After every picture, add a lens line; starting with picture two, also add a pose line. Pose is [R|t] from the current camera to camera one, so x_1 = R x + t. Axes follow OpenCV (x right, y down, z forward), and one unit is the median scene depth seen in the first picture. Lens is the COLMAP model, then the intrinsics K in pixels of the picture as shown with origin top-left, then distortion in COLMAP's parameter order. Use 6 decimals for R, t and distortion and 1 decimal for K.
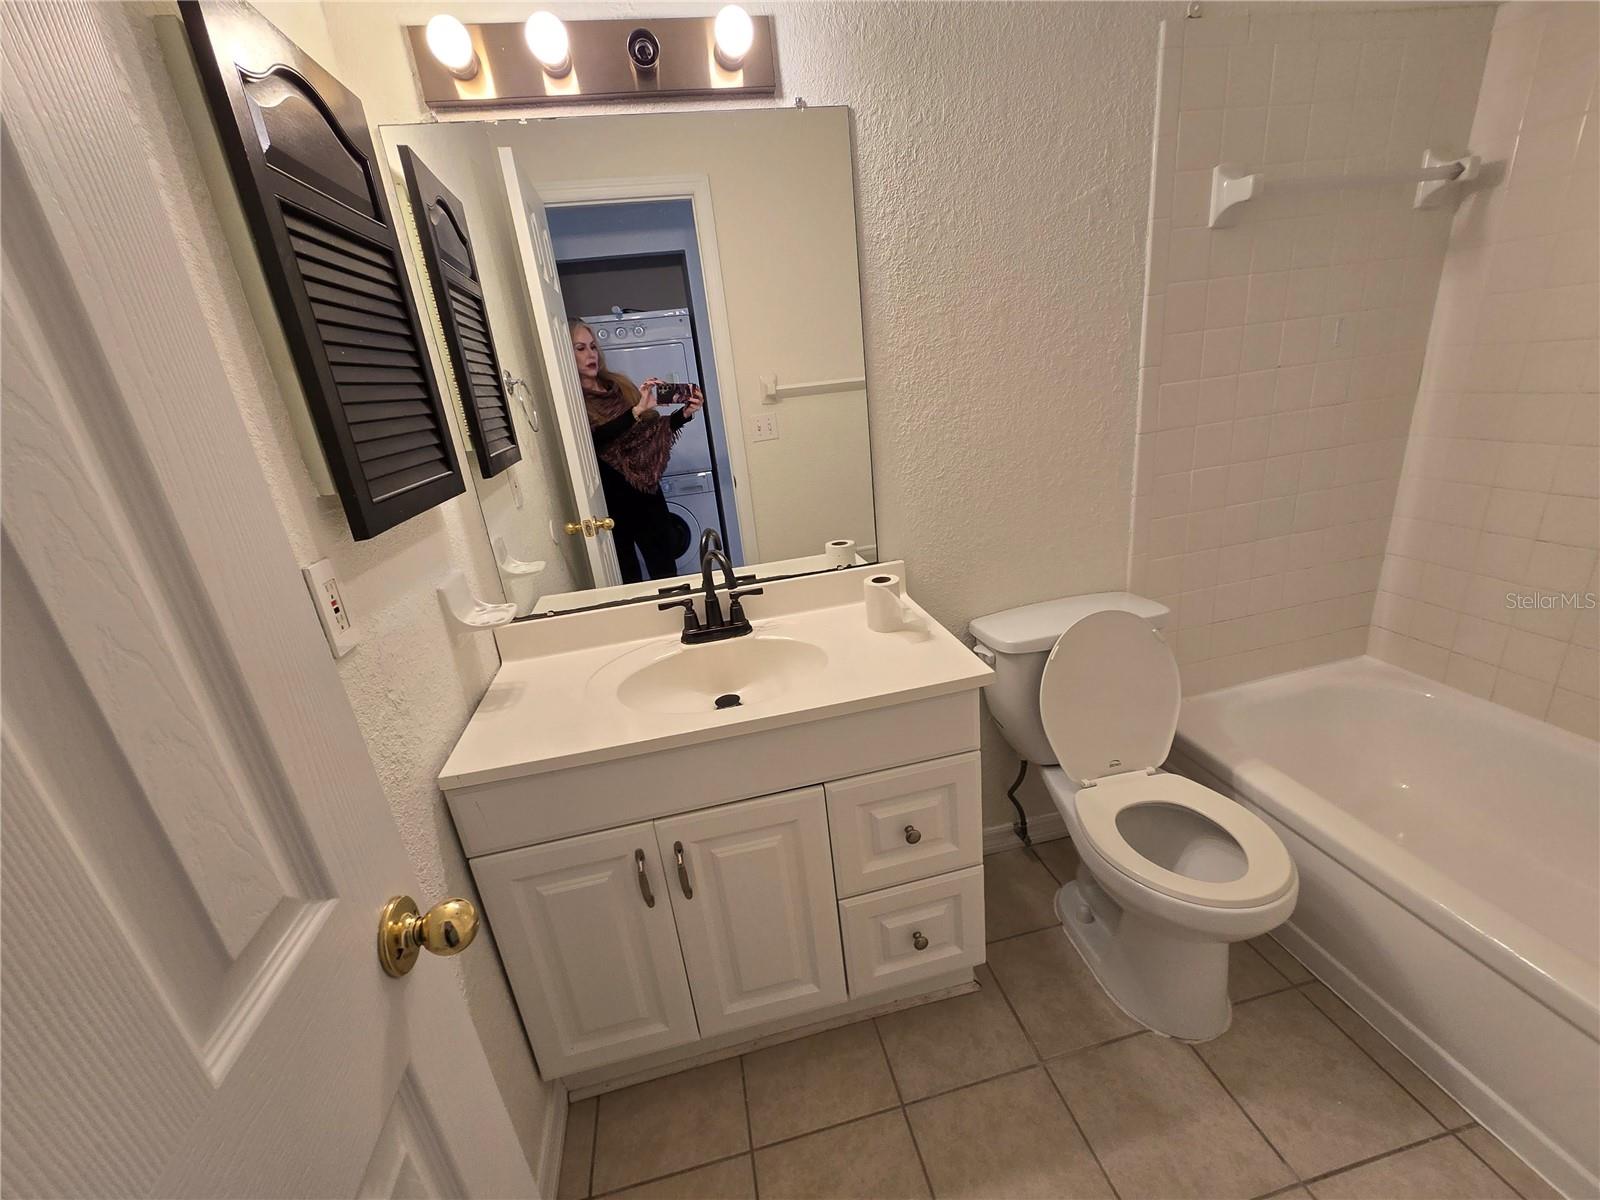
lens RADIAL K [[655.5, 0, 804.8], [0, 655.5, 607.5], [0, 0, 1]] dist [-0.003230, 0.000533]
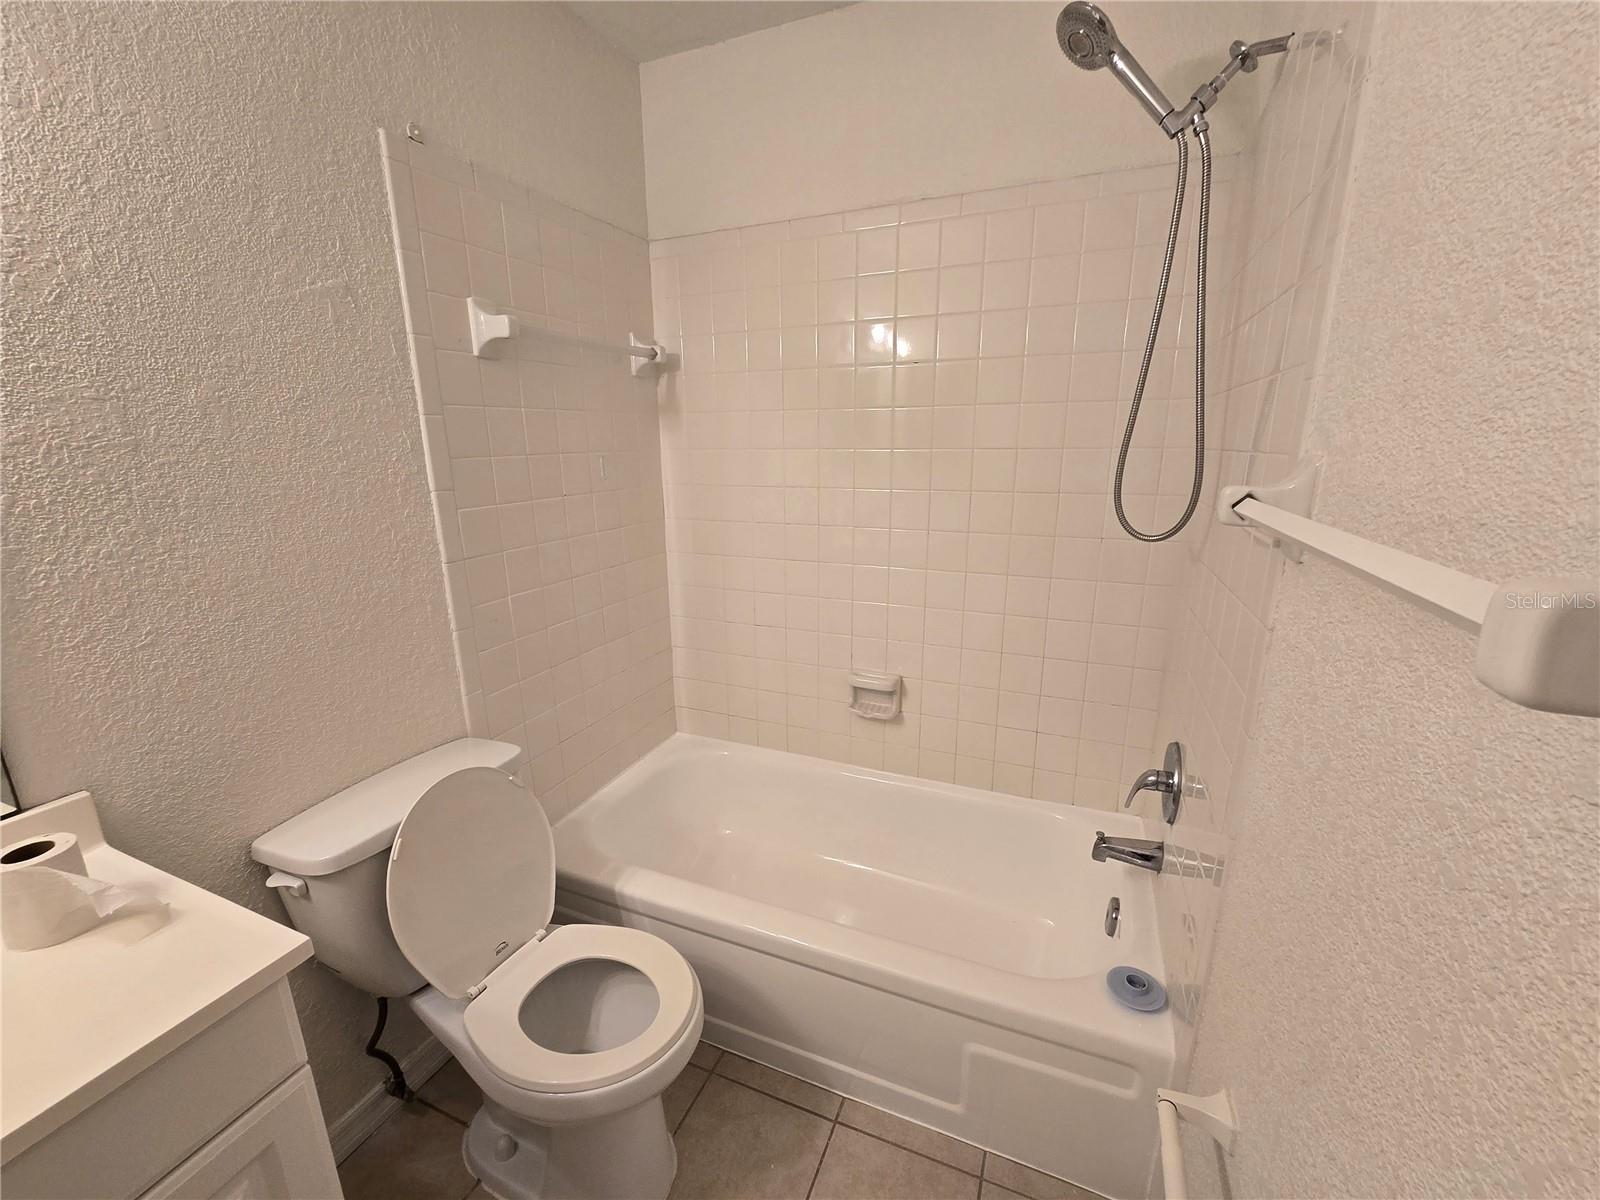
lens RADIAL K [[655.5, 0, 800.5], [0, 655.5, 609.2], [0, 0, 1]] dist [-0.003230, 0.000533]
pose [[0.565351, -0.105970, 0.818015, 0.053811], [0.231330, 0.972284, -0.033923, -0.068175], [-0.791748, 0.208410, 0.574196, 0.132952]]
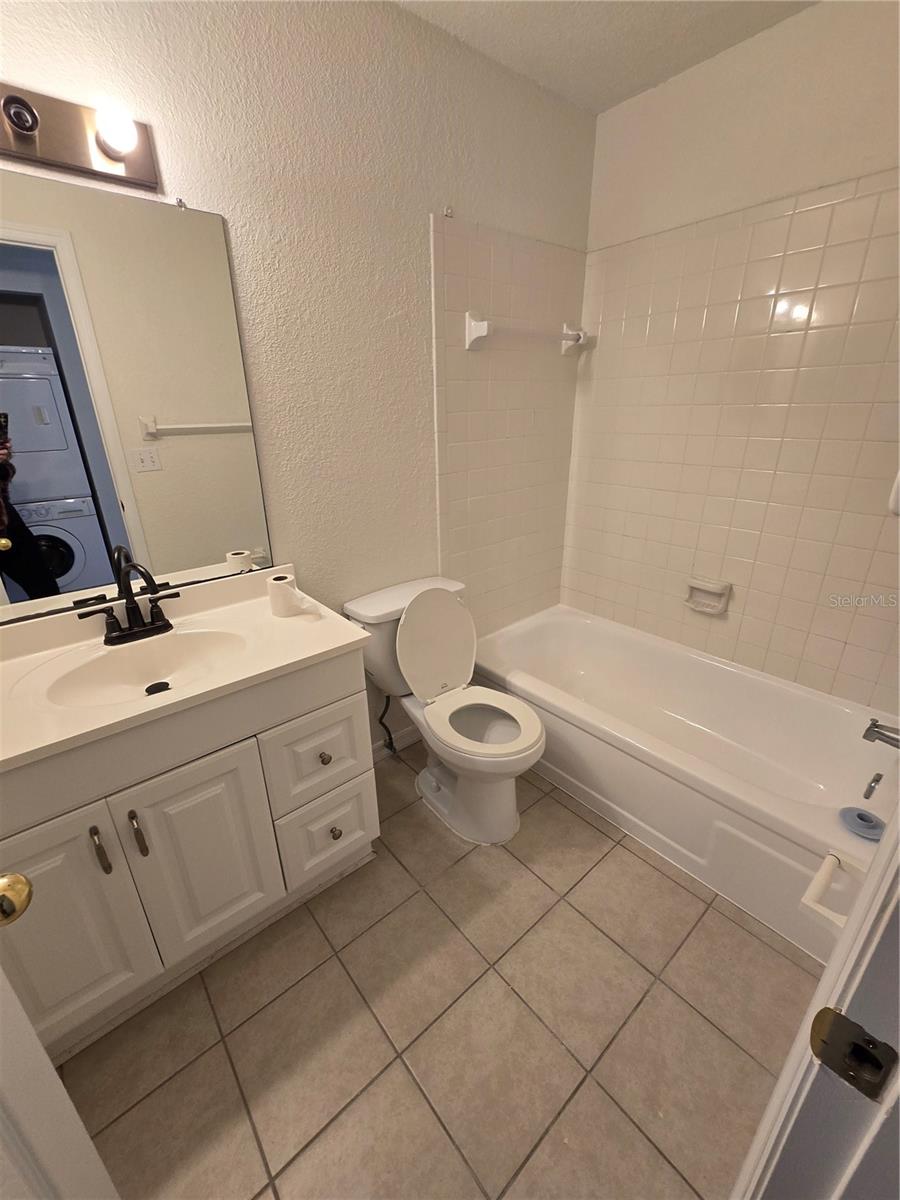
lens RADIAL K [[491.6, 0, 438.4], [0, 491.6, 602.2], [0, 0, 1]] dist [-0.003230, 0.000533]
pose [[0.881900, -0.091123, 0.462546, -0.065645], [0.090446, 0.995619, 0.023695, 0.011014], [-0.462679, 0.020939, 0.886278, -0.038475]]
